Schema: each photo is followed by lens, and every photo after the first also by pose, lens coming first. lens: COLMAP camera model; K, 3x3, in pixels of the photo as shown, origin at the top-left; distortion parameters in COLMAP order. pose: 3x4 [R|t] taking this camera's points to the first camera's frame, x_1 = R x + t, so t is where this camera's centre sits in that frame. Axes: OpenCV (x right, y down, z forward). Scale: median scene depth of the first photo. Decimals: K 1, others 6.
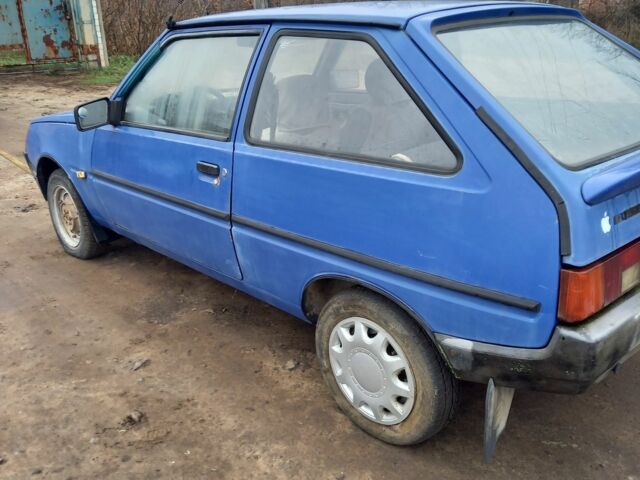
lens RADIAL K [[618.8, 0, 319.1], [0, 618.8, 239.1], [0, 0, 1]] dist [0.014904, 0.000000]
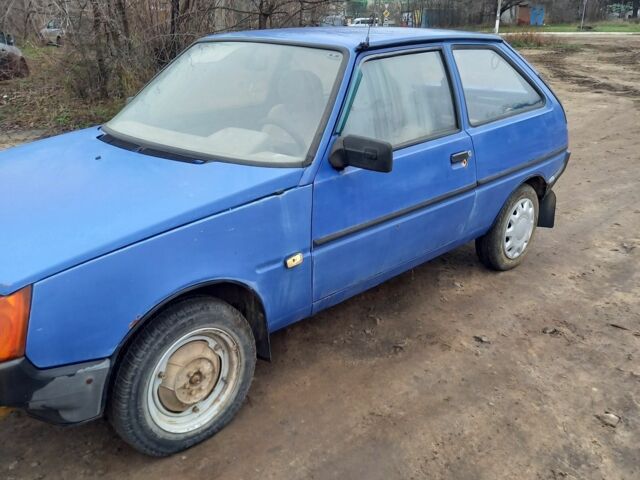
lens RADIAL K [[618.8, 0, 319.5], [0, 618.8, 240.0], [0, 0, 1]] dist [0.014904, 0.000000]
pose [[-0.029486, -0.313688, 0.949068, -1.435027], [0.348750, 0.886587, 0.303871, -0.451585], [-0.936752, 0.339947, 0.083257, 1.239542]]
